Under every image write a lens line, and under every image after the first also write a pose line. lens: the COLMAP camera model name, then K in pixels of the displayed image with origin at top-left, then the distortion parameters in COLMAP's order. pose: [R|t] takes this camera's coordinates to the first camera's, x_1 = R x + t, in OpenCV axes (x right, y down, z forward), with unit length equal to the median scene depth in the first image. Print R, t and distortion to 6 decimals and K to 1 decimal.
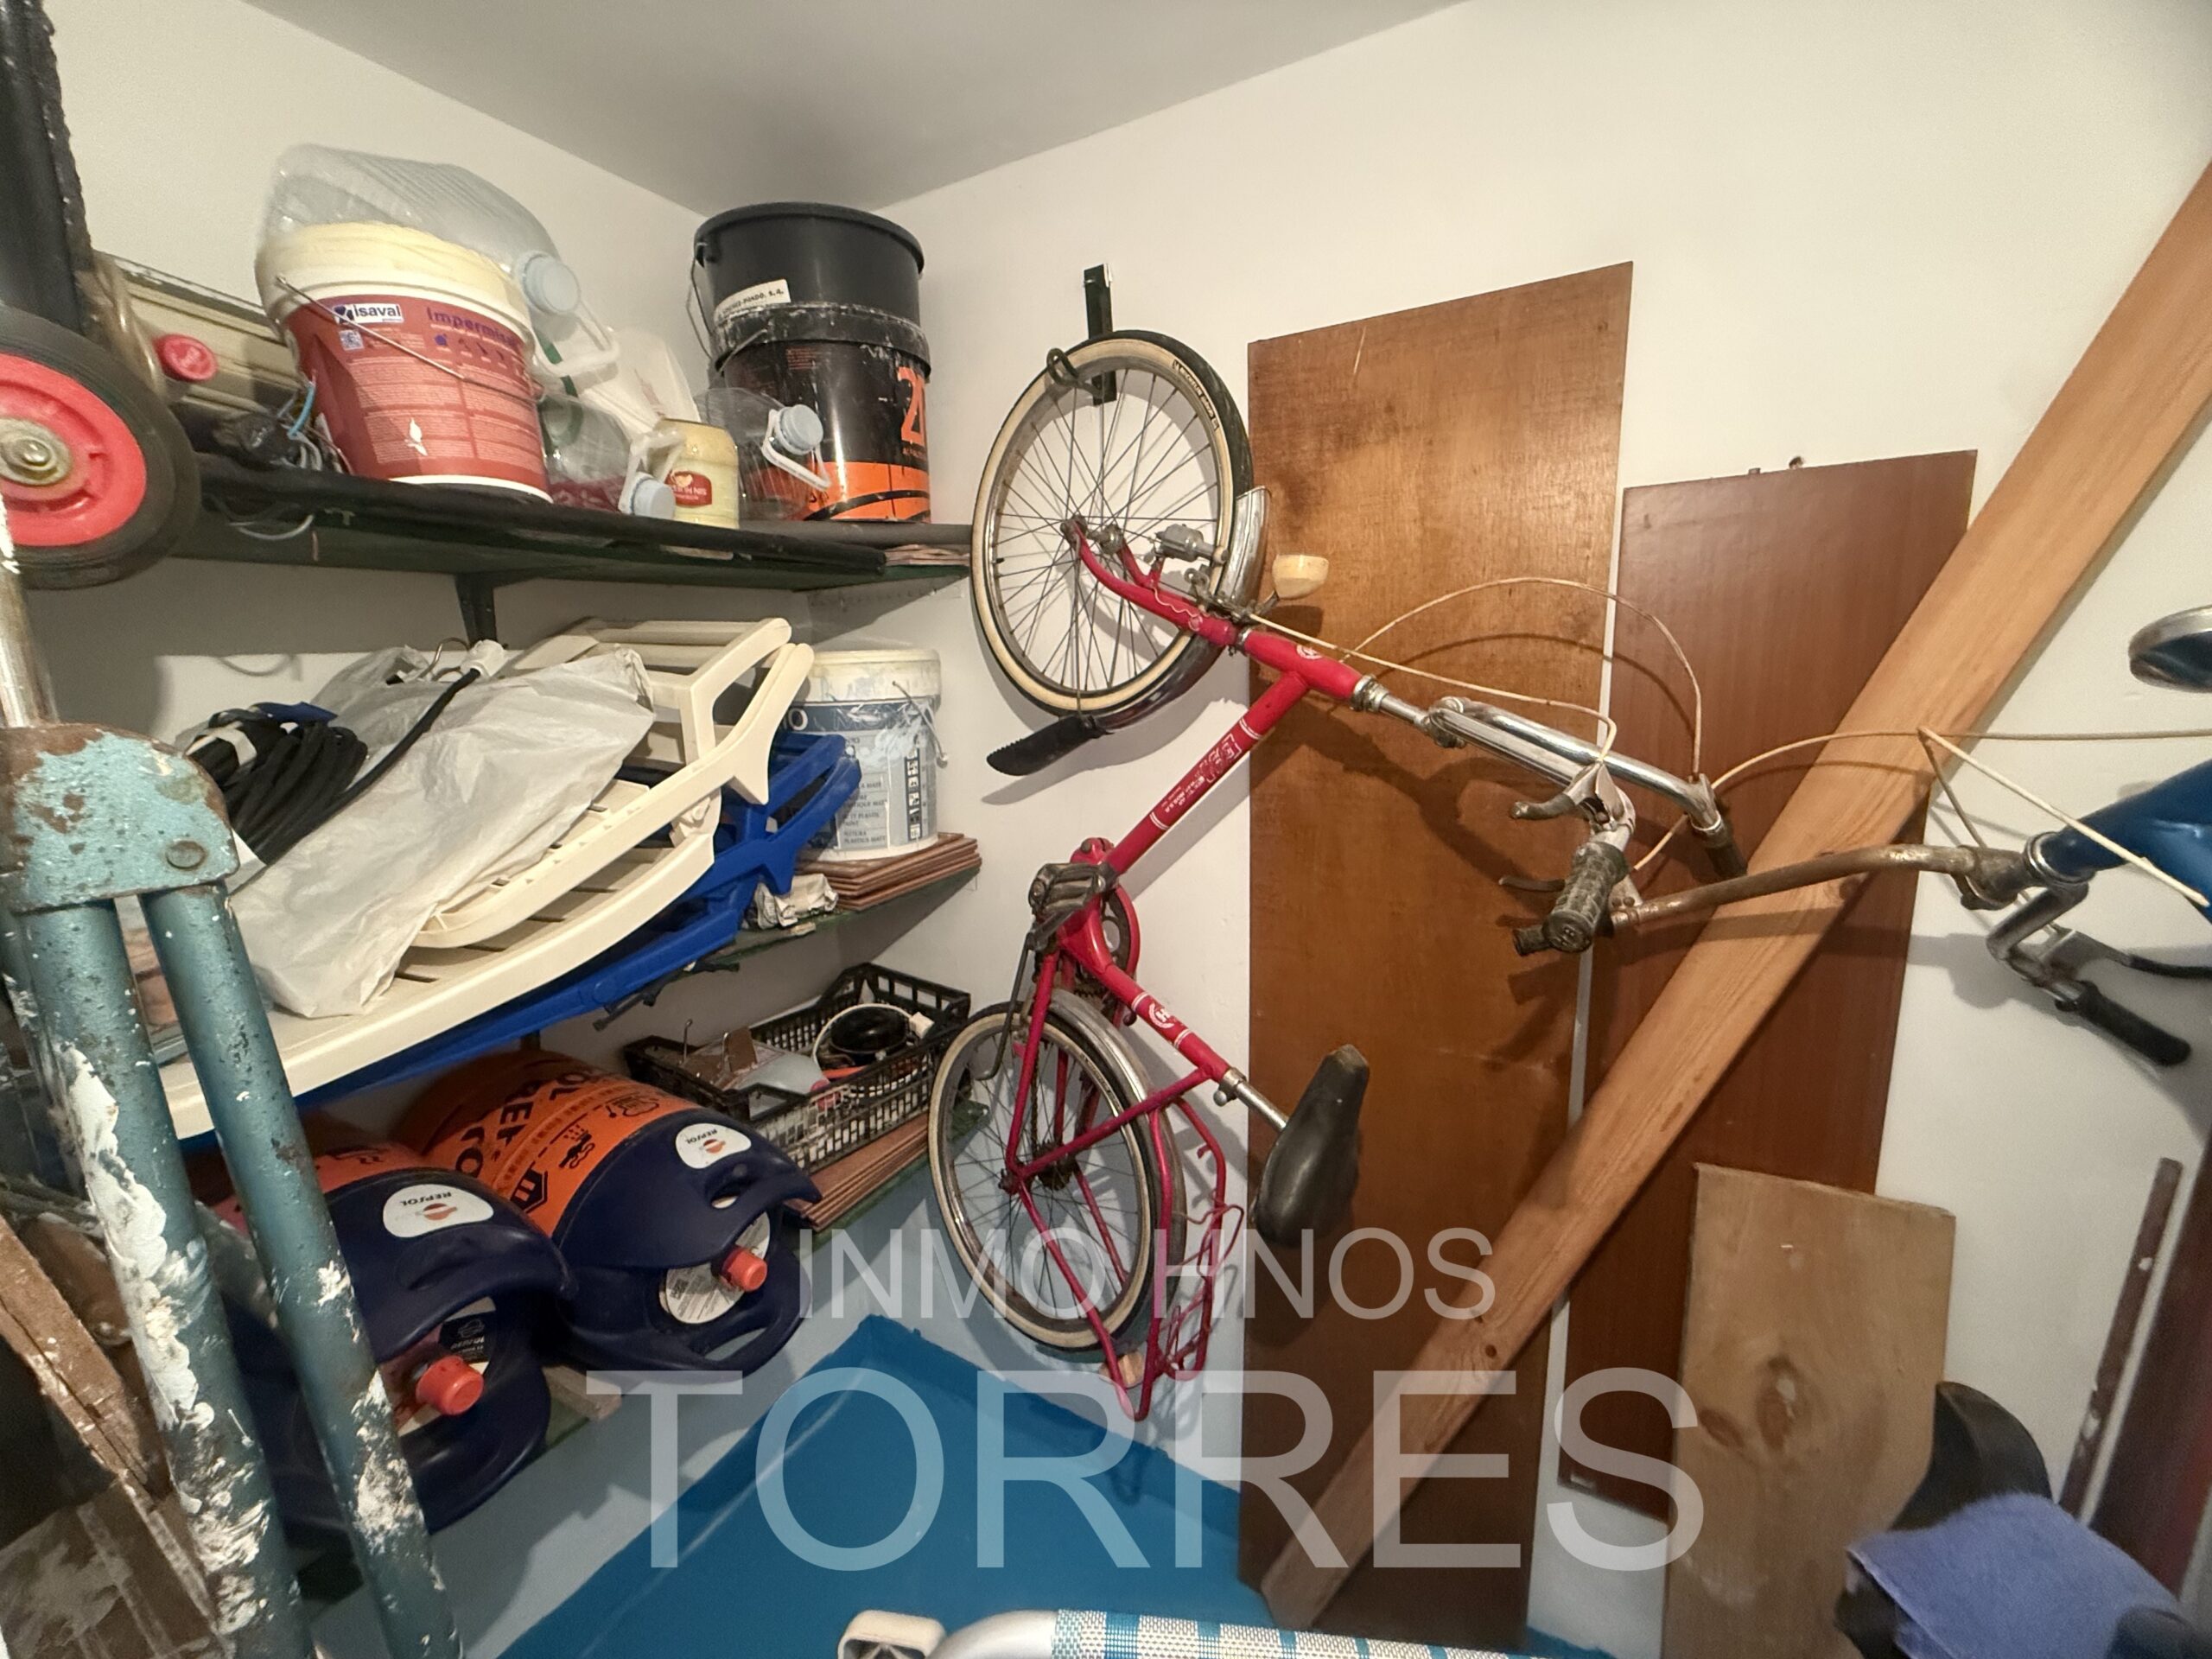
lens RADIAL K [[880.0, 0, 1105.7], [0, 880.0, 826.8], [0, 0, 1]] dist [-0.001195, 0.000081]
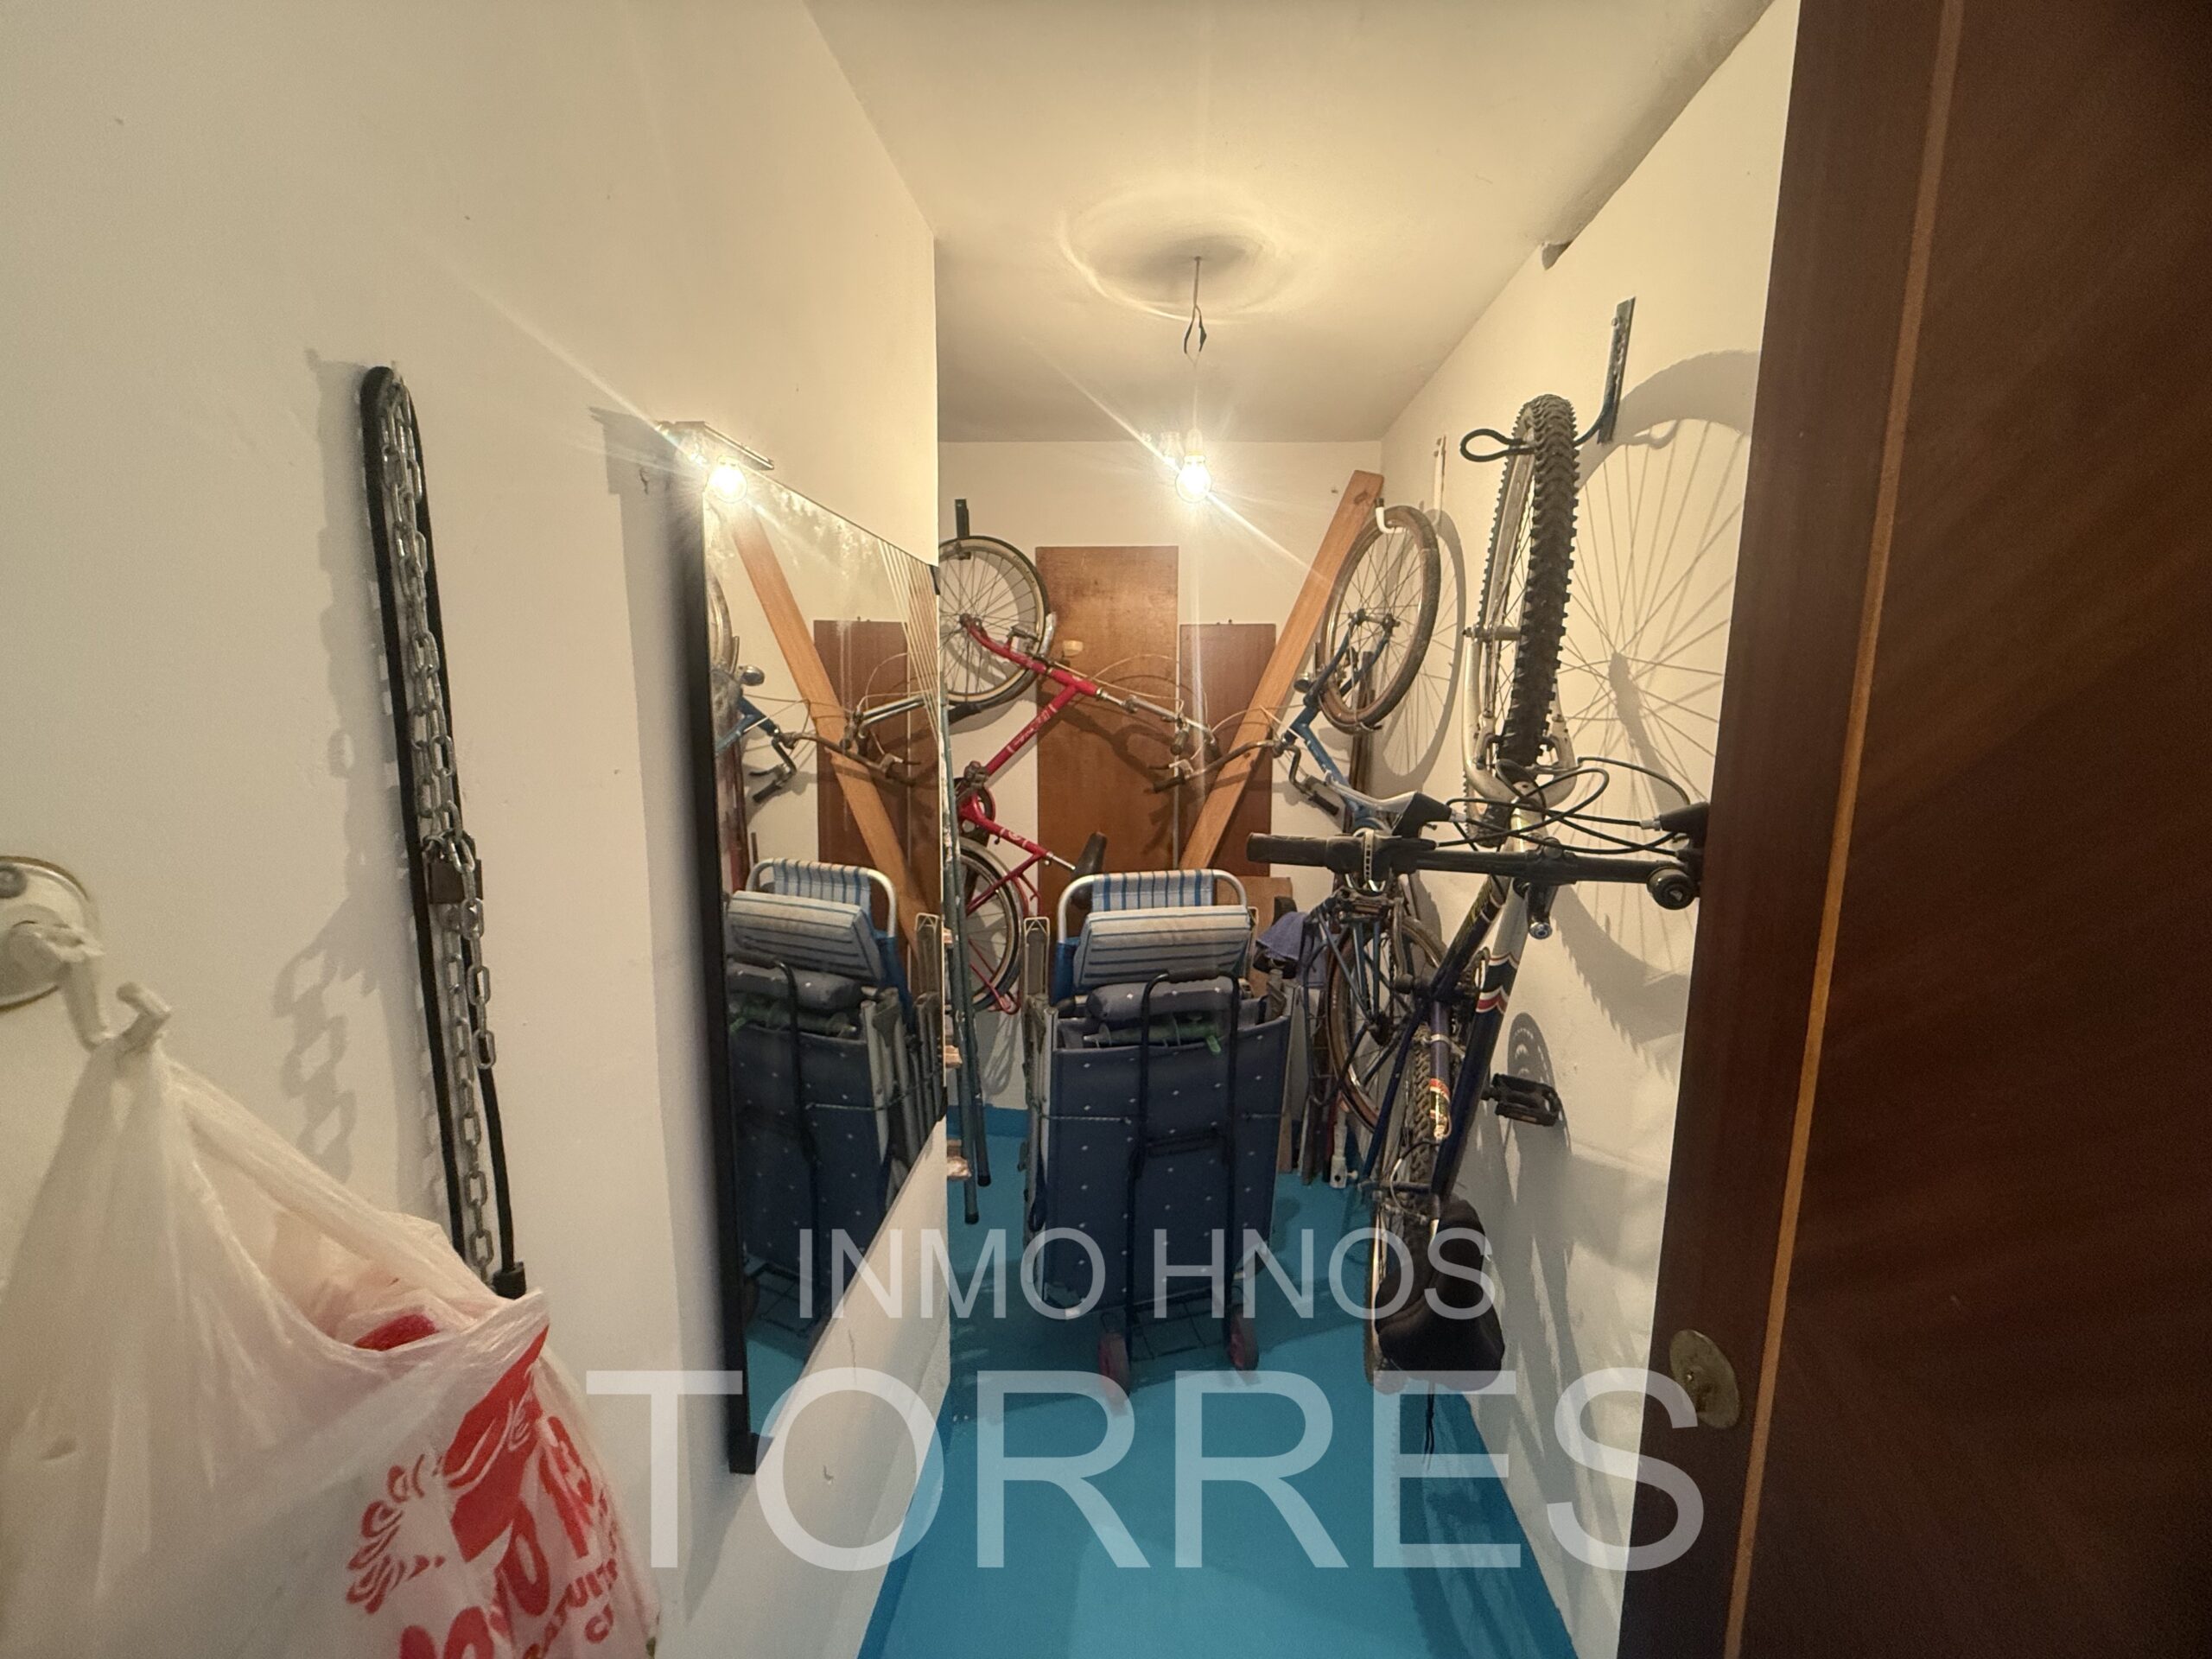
lens RADIAL K [[880.0, 0, 1103.8], [0, 880.0, 826.7], [0, 0, 1]] dist [-0.001195, 0.000081]
pose [[0.900516, -0.028478, 0.433890, -0.737164], [0.050734, 0.997919, -0.039797, 0.303806], [-0.431854, 0.057850, 0.900086, -1.178805]]
